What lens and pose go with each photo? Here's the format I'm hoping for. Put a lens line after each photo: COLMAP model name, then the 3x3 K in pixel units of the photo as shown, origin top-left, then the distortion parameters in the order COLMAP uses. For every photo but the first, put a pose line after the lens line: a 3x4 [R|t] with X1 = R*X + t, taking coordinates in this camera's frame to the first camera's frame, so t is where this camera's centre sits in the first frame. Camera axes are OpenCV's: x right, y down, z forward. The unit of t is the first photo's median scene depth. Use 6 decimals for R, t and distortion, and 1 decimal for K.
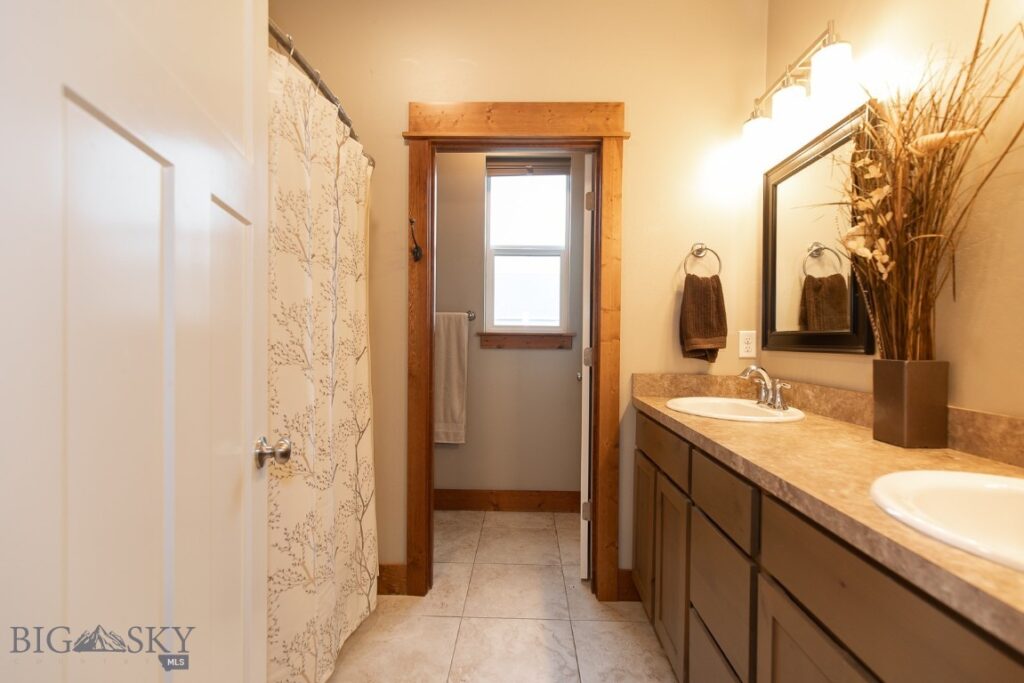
lens RADIAL K [[460.1, 0, 512.1], [0, 460.1, 335.3], [0, 0, 1]] dist [0.009915, -0.002289]
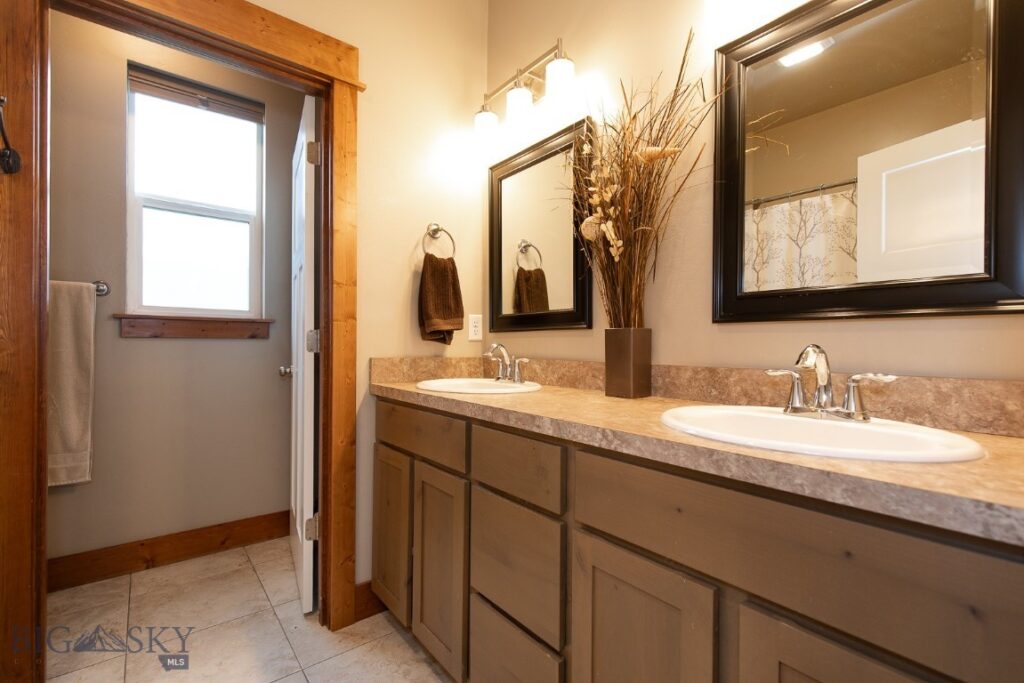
lens RADIAL K [[460.1, 0, 512.9], [0, 460.1, 339.5], [0, 0, 1]] dist [0.009915, -0.002289]
pose [[0.763442, 0.001065, 0.645875, -0.101924], [-0.000125, 0.999999, -0.001501, 0.049538], [-0.645876, 0.001065, 0.763441, 0.151531]]
